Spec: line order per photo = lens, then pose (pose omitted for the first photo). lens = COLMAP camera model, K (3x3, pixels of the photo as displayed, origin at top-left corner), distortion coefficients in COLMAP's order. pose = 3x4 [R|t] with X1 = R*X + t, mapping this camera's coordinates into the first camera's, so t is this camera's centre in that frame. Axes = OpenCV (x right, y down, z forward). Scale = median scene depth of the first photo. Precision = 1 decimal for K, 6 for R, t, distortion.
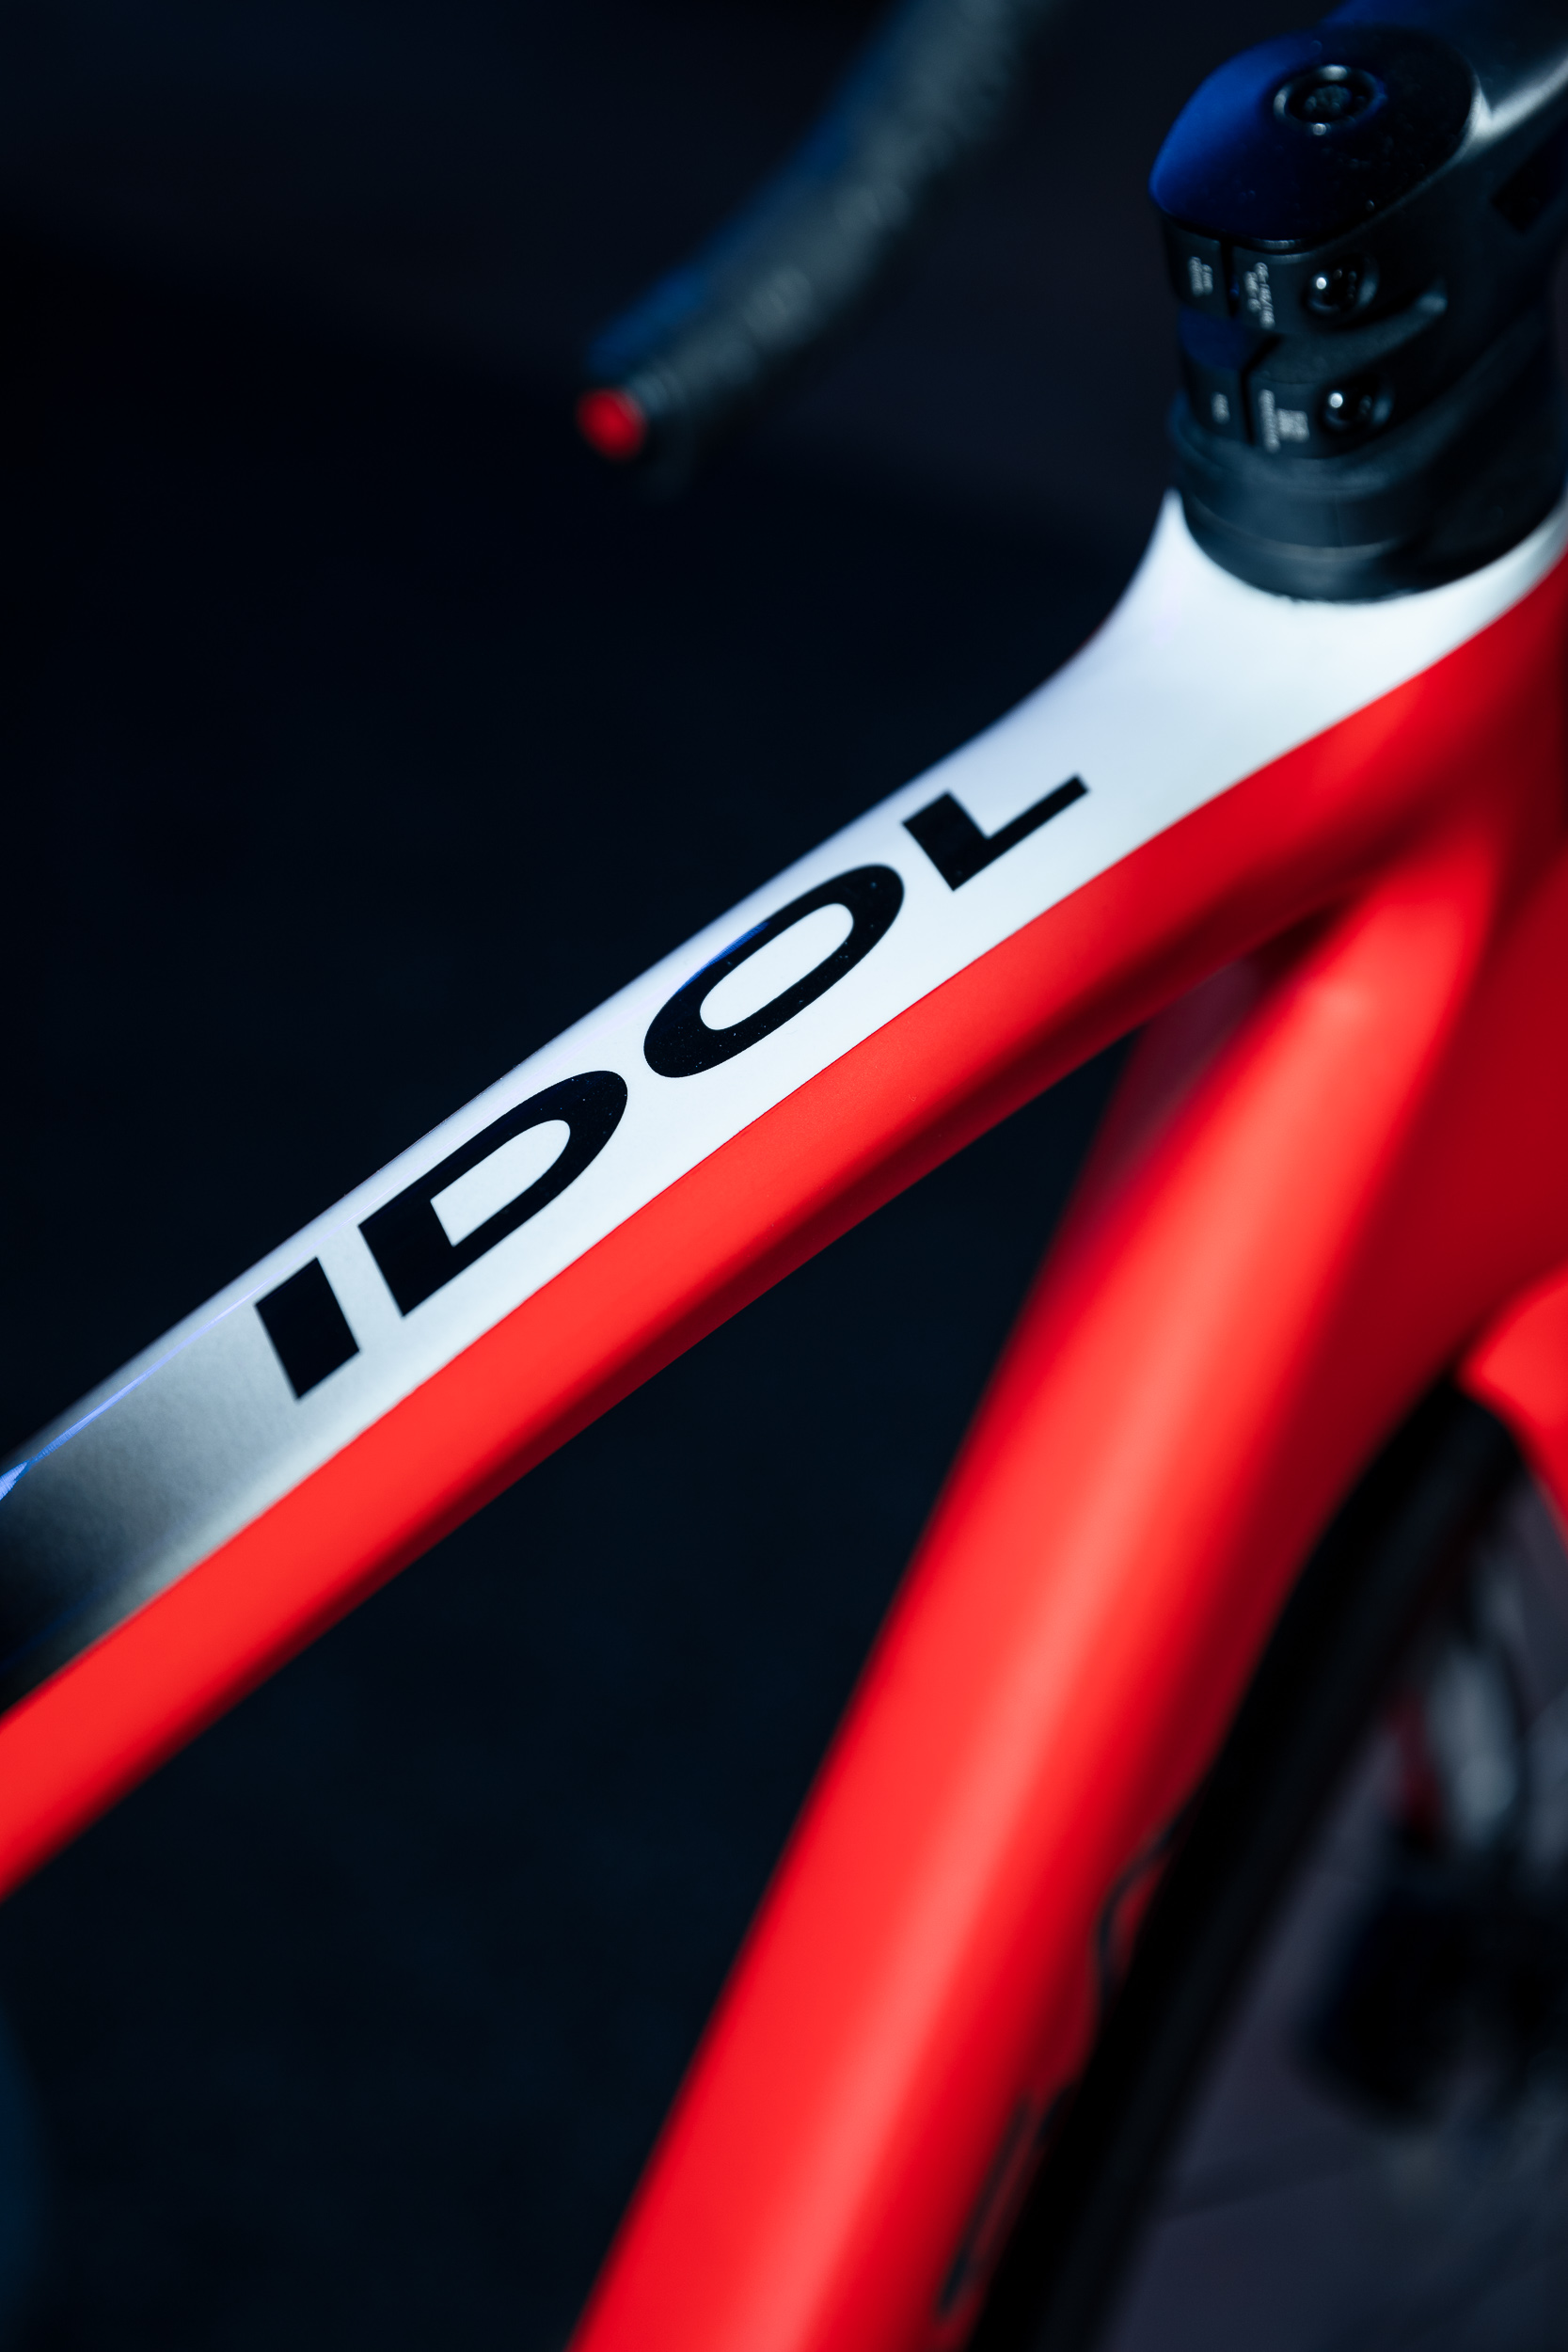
lens RADIAL K [[3739.9, 0, 789.0], [0, 3739.9, 1185.9], [0, 0, 1]] dist [0.054506, 0.000000]
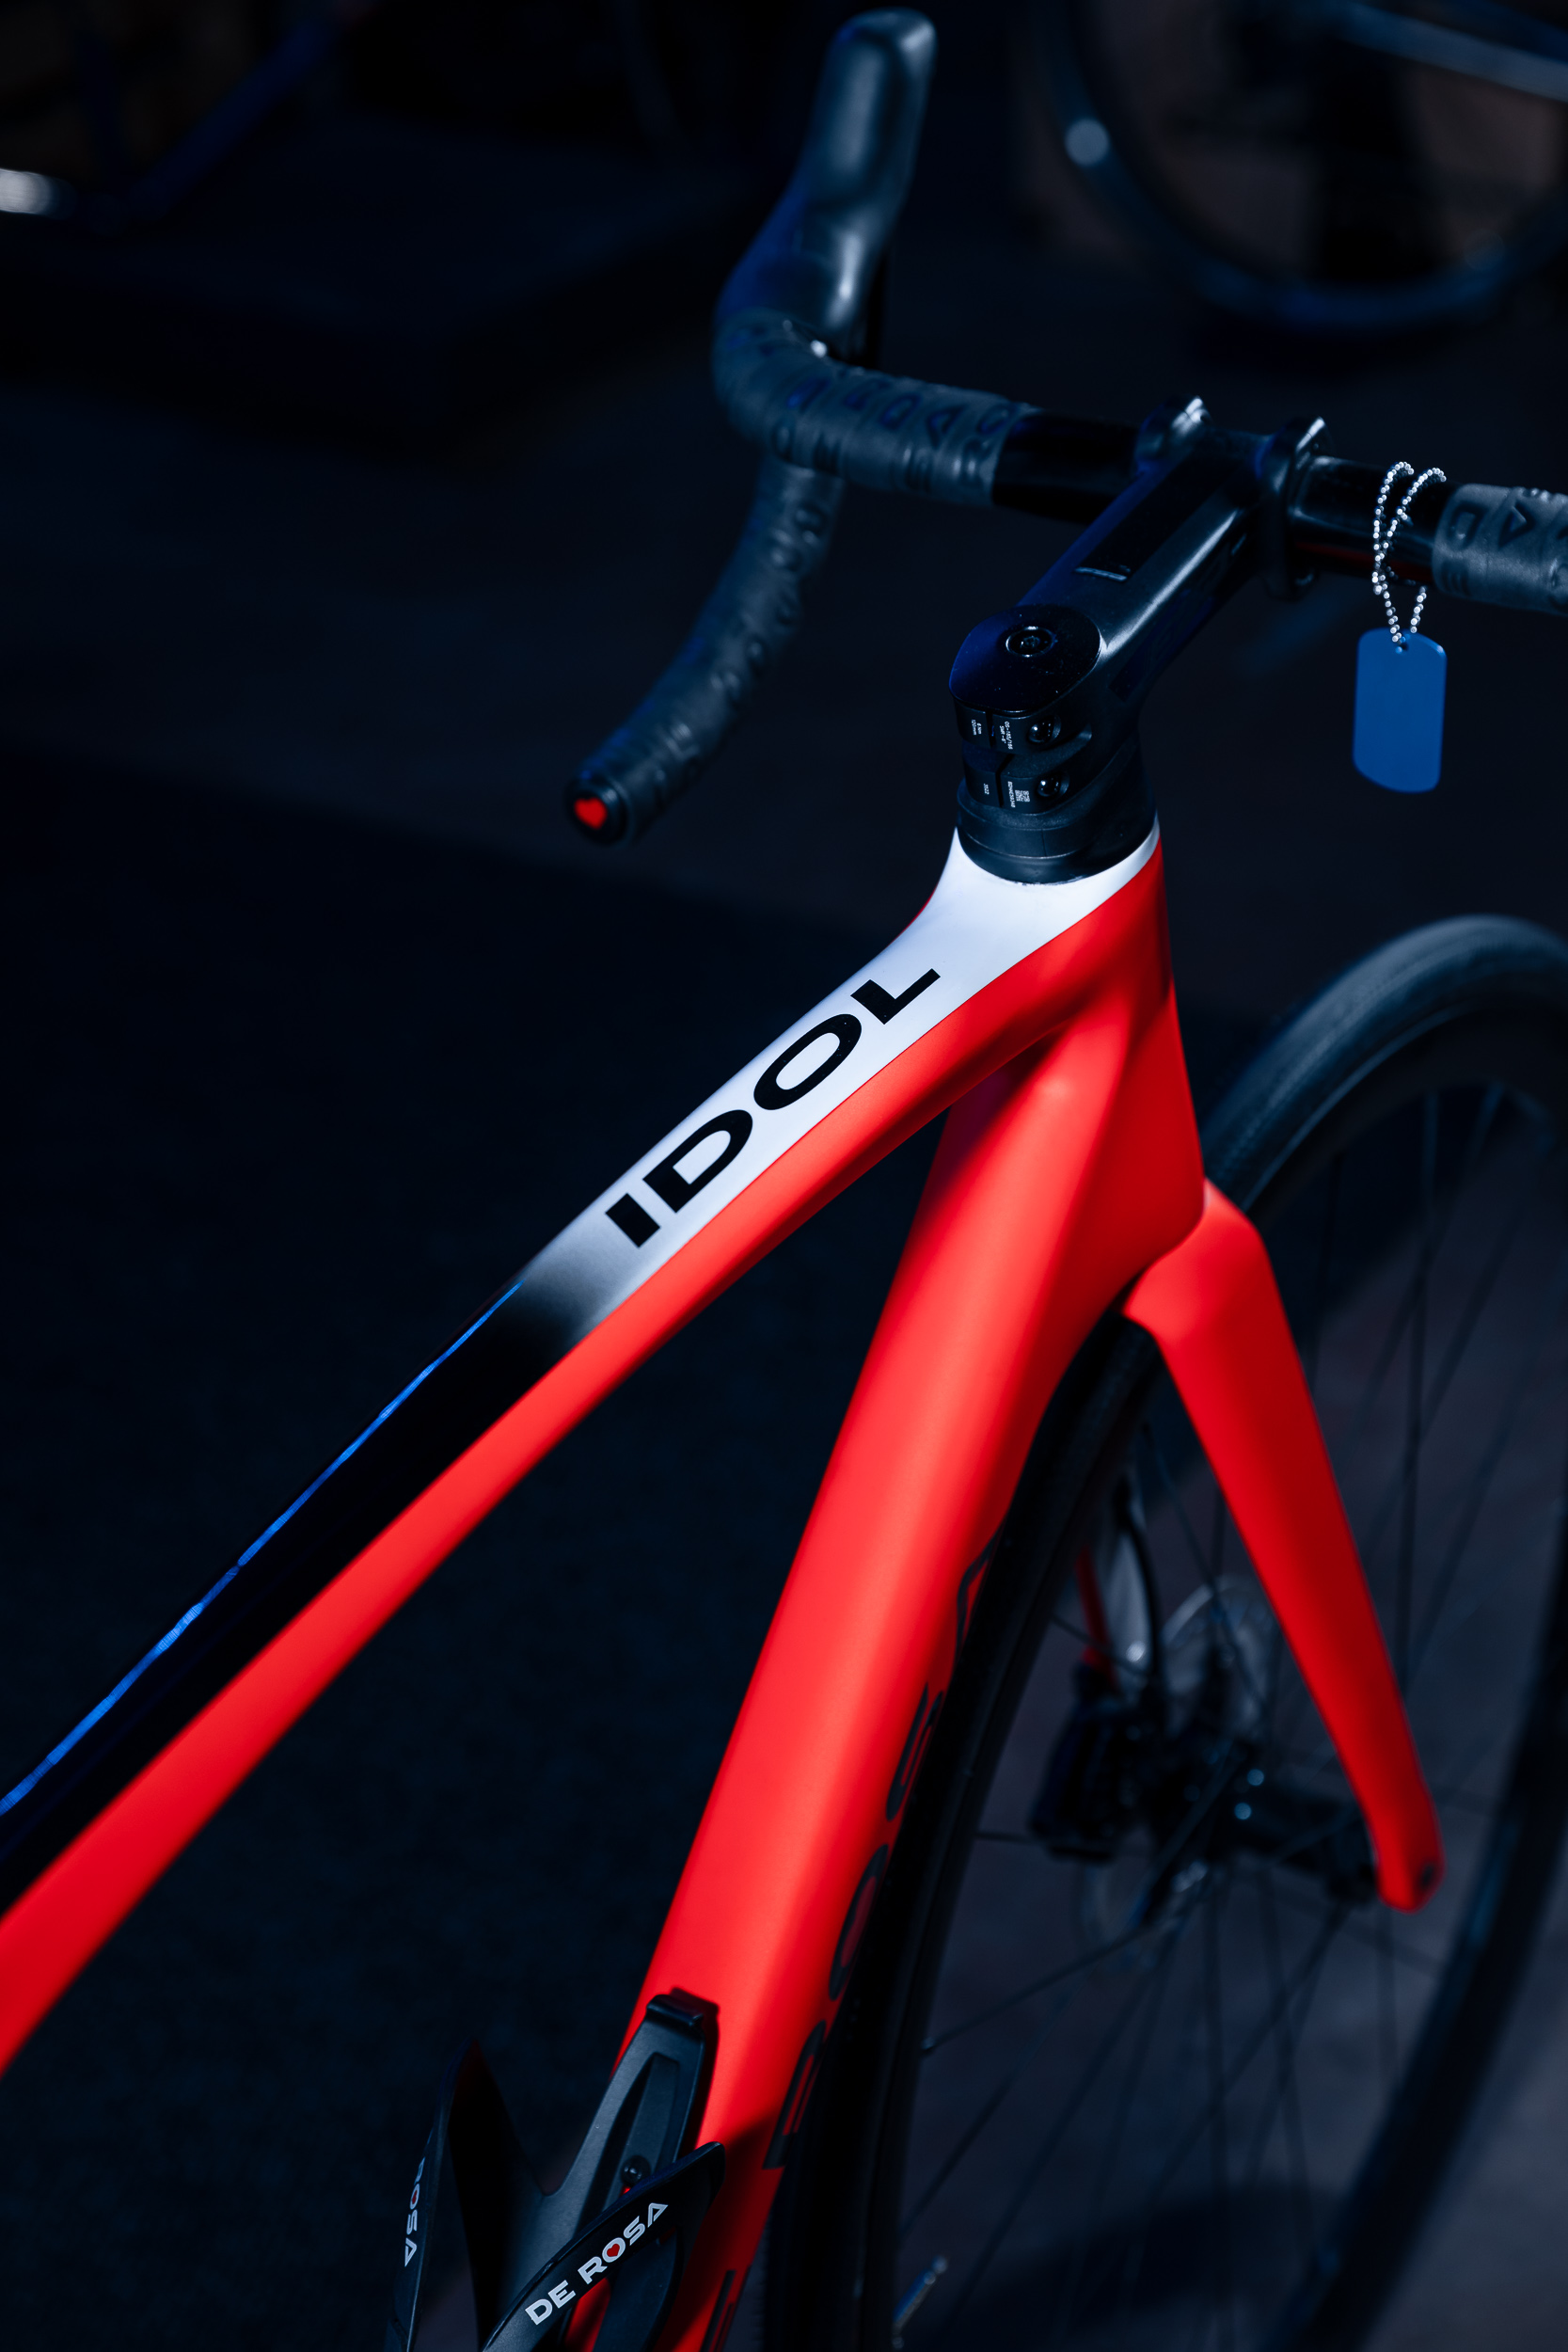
lens RADIAL K [[3739.9, 0, 780.9], [0, 3739.9, 1170.5], [0, 0, 1]] dist [0.054506, 0.000000]
pose [[0.990266, -0.053245, 0.128599, -0.271360], [0.066343, 0.992792, -0.099814, 0.195862], [-0.122357, 0.107374, 0.986661, -0.981282]]
